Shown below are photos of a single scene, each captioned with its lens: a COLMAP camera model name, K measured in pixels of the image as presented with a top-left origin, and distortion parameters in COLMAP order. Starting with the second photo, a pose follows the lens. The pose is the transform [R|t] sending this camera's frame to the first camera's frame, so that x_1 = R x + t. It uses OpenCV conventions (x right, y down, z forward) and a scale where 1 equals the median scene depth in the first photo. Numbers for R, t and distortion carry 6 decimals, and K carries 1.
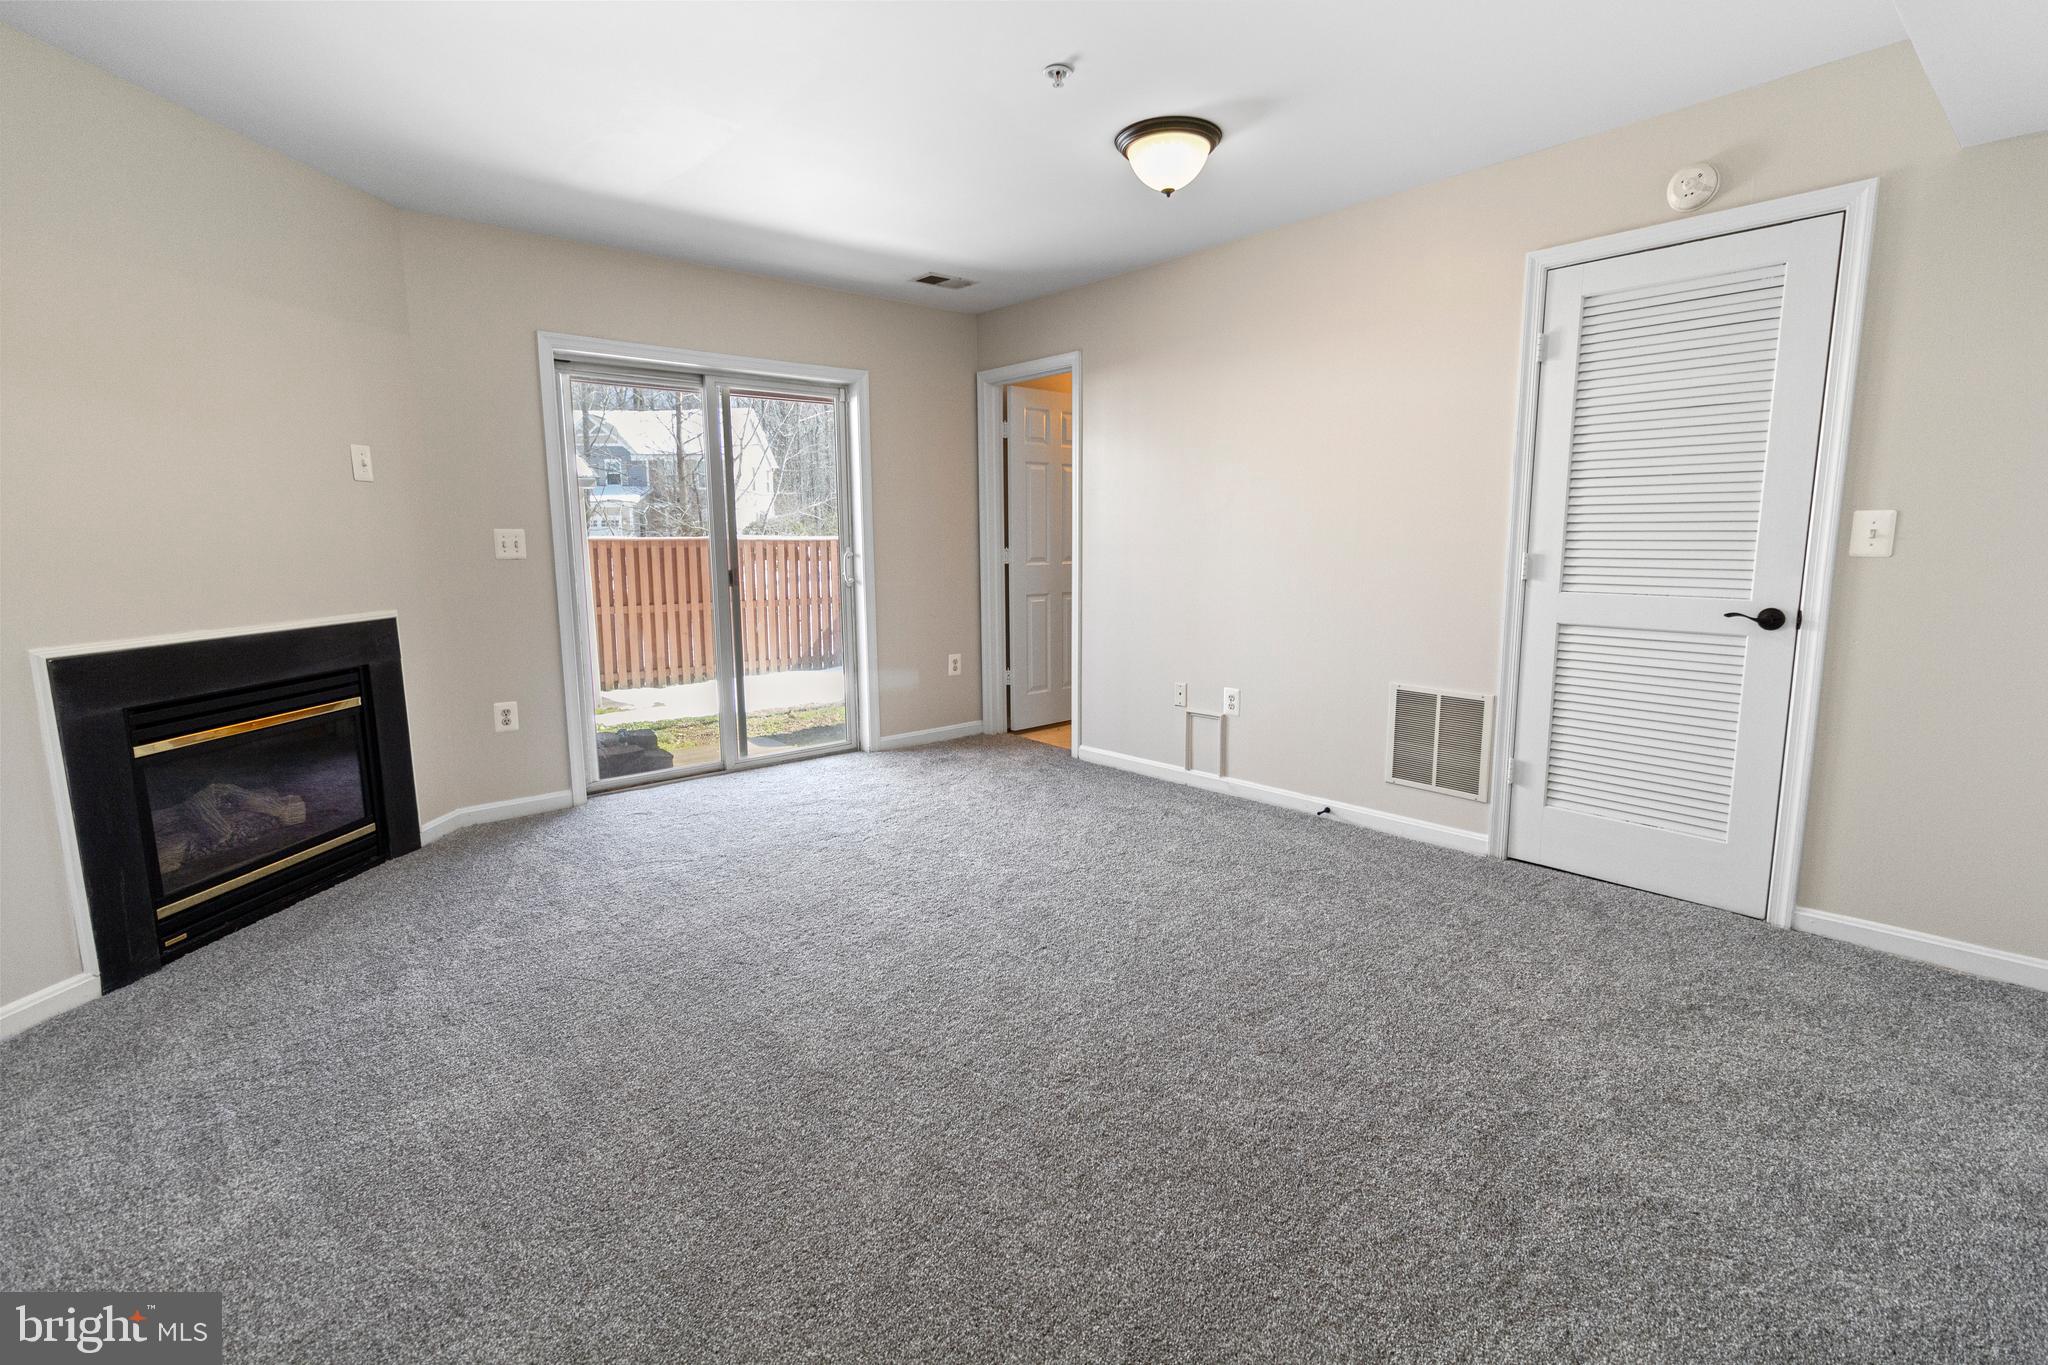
lens RADIAL K [[946.2, 0, 1046.4], [0, 946.2, 673.6], [0, 0, 1]] dist [-0.000198, -0.000148]
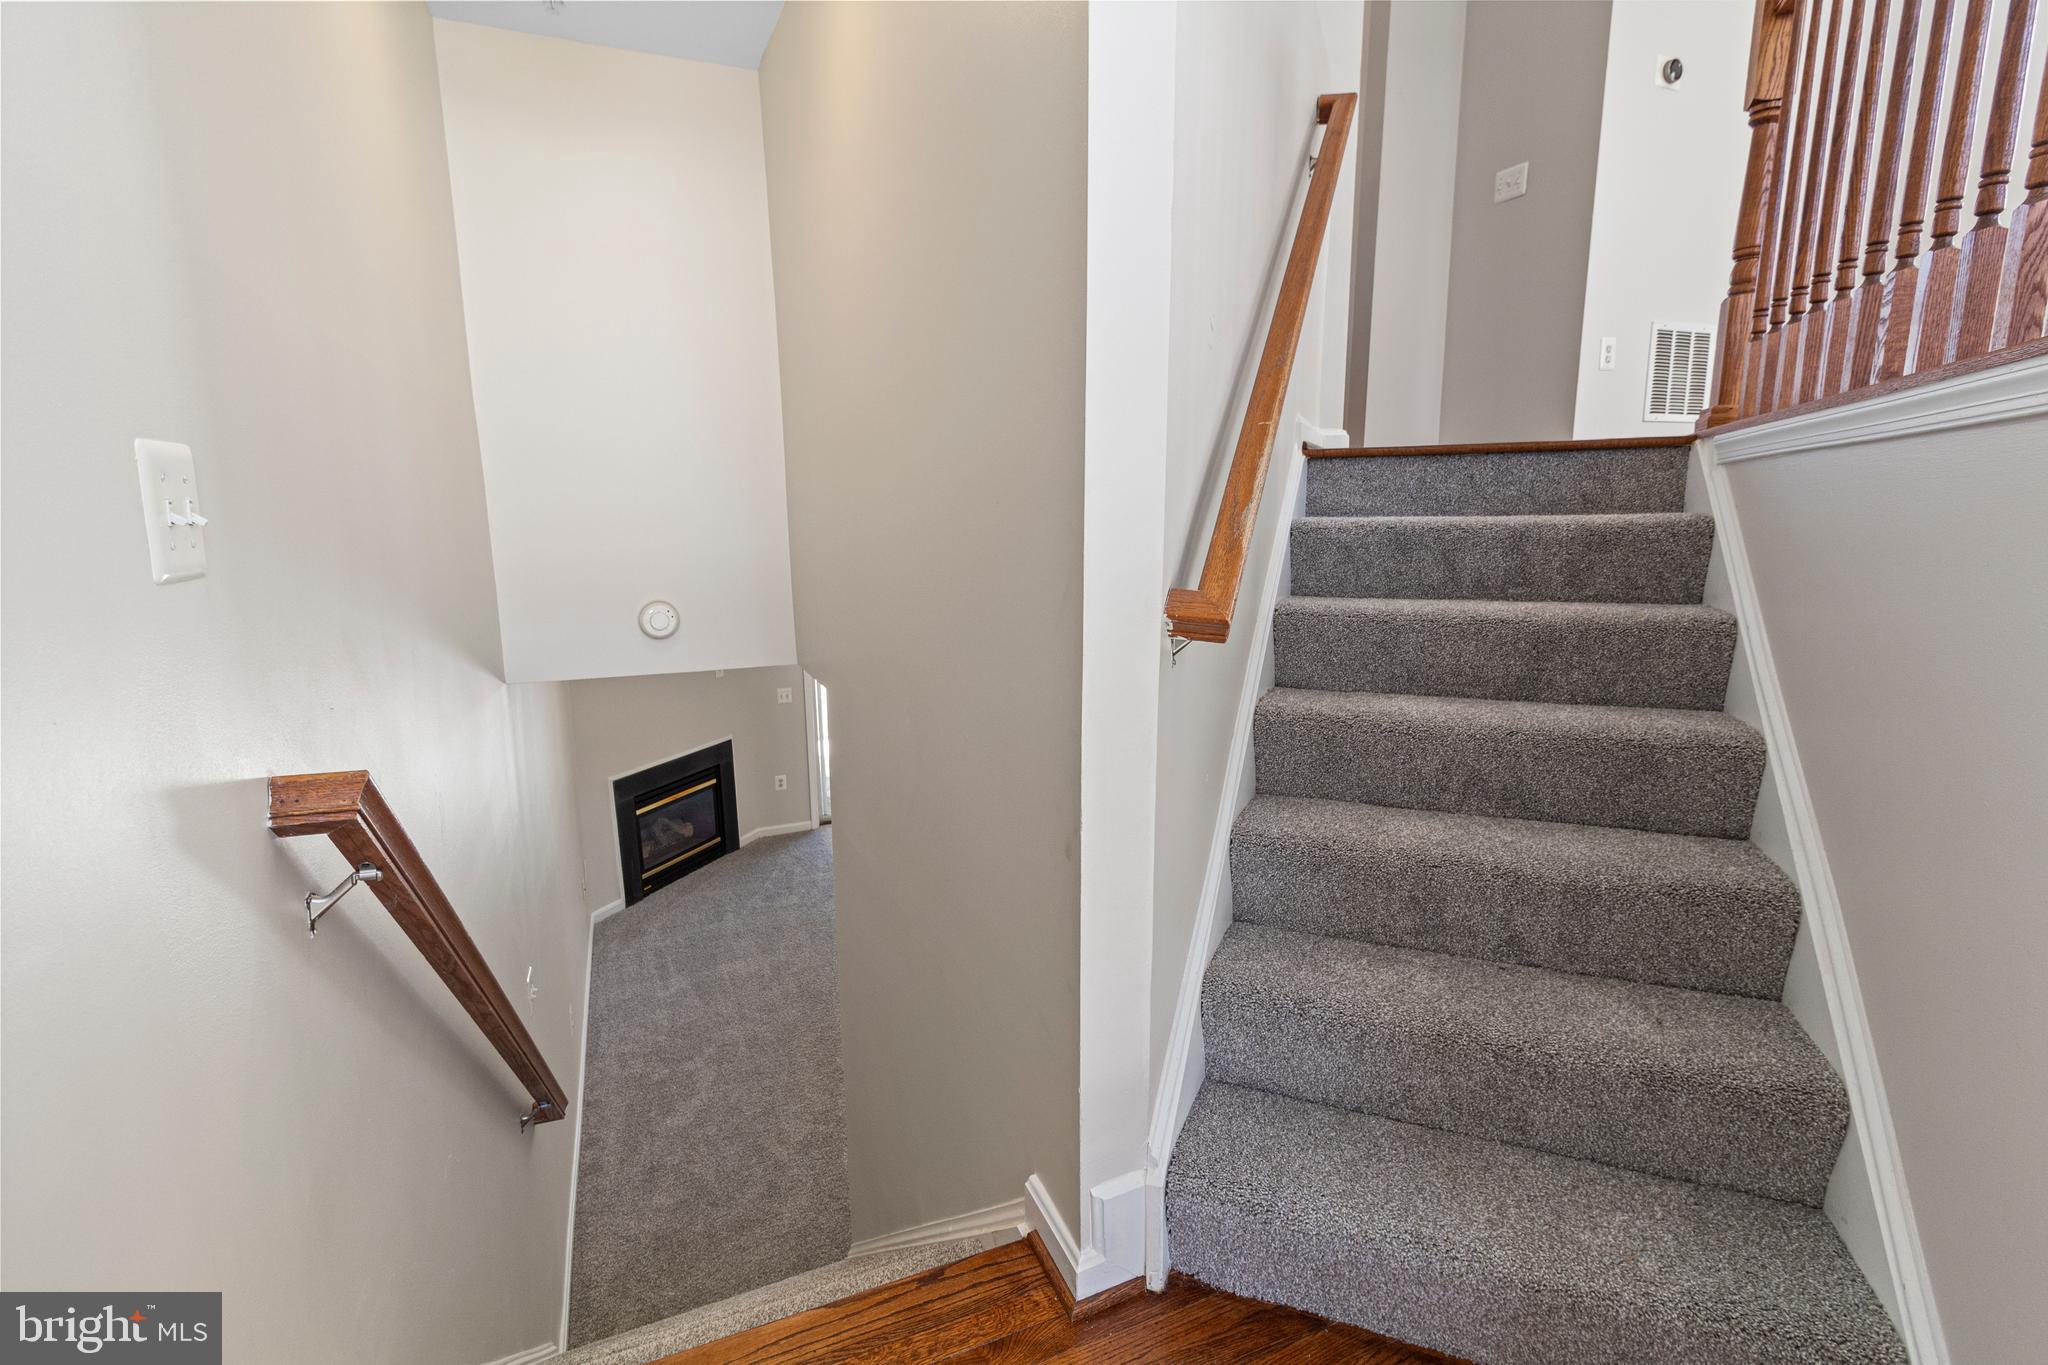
lens RADIAL K [[946.2, 0, 1046.4], [0, 946.2, 673.6], [0, 0, 1]] dist [-0.000198, -0.000148]
pose [[0.952612, 0.052987, -0.299538, 0.717427], [-0.042261, 0.998216, 0.042180, -0.390912], [0.301238, -0.027522, 0.953152, -0.942561]]
